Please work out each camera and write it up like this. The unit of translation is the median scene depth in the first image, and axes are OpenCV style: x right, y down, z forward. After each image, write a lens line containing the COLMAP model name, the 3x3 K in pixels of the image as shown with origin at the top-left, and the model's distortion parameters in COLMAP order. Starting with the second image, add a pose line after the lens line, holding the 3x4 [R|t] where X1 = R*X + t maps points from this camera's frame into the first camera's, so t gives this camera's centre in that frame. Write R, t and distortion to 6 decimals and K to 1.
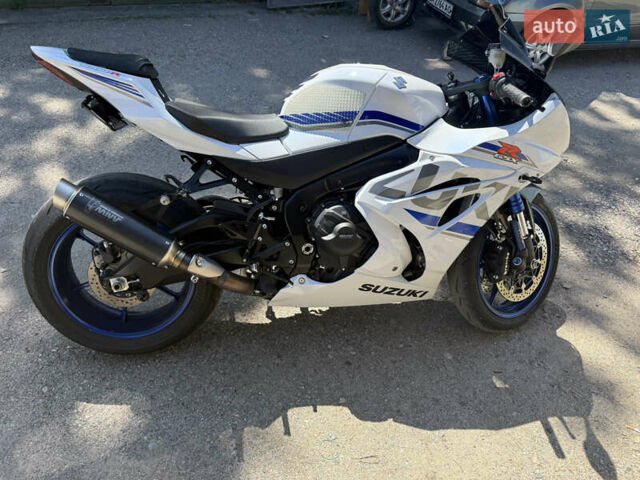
lens RADIAL K [[443.2, 0, 272.9], [0, 443.2, 249.3], [0, 0, 1]] dist [0.007629, 0.000337]
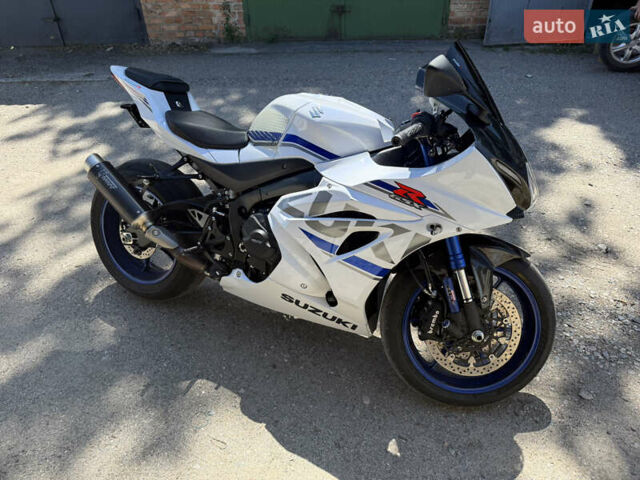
lens RADIAL K [[424.6, 0, 285.2], [0, 424.6, 238.3], [0, 0, 1]] dist [0.006250, 0.003264]
pose [[0.840151, 0.240935, -0.485898, 0.749070], [-0.273296, 0.961920, 0.004426, -0.061535], [0.468461, 0.129076, 0.874004, 0.098395]]
